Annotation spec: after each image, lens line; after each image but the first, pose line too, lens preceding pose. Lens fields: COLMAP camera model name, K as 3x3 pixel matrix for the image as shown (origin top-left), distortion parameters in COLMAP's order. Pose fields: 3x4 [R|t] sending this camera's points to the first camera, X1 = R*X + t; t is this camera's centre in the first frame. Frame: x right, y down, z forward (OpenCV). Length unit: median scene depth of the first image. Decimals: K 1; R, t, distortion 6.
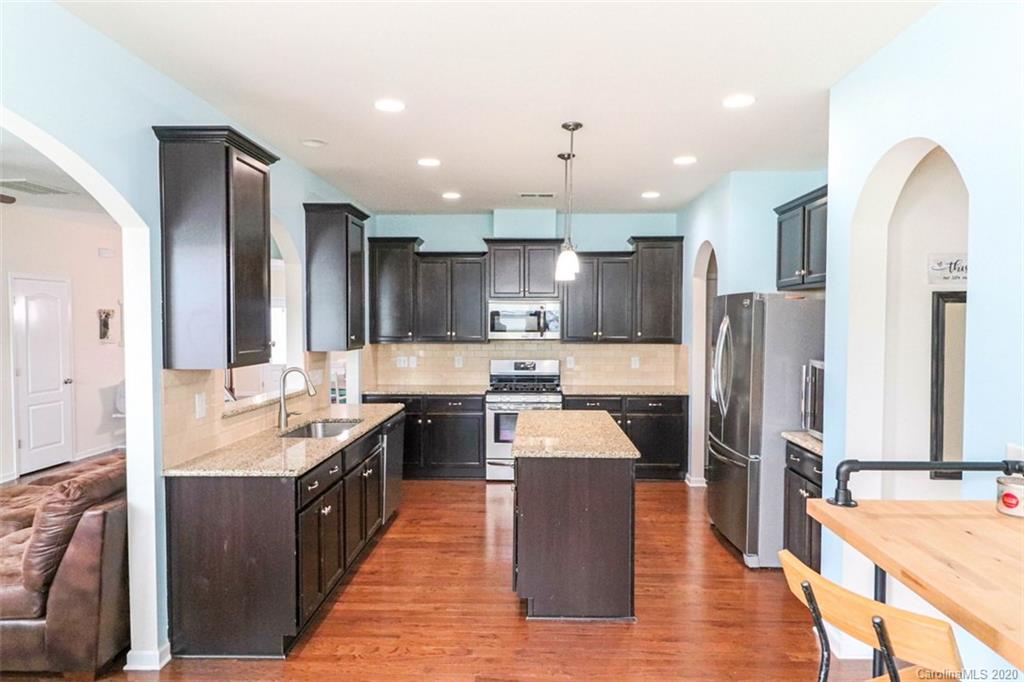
lens RADIAL K [[621.8, 0, 515.8], [0, 621.8, 339.7], [0, 0, 1]] dist [0.008060, -0.006184]
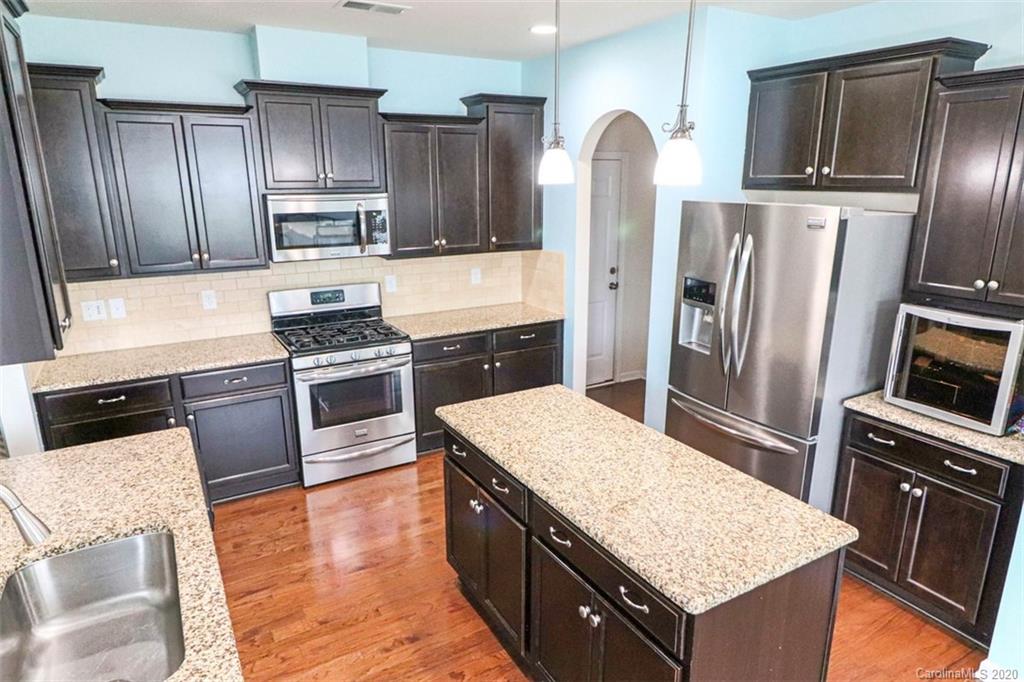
lens RADIAL K [[621.8, 0, 512.8], [0, 621.8, 341.5], [0, 0, 1]] dist [0.008060, -0.006184]
pose [[0.843375, -0.141506, 0.518357, -0.171114], [0.018888, 0.971911, 0.234590, -0.062783], [-0.536993, -0.188057, 0.822358, 0.374885]]
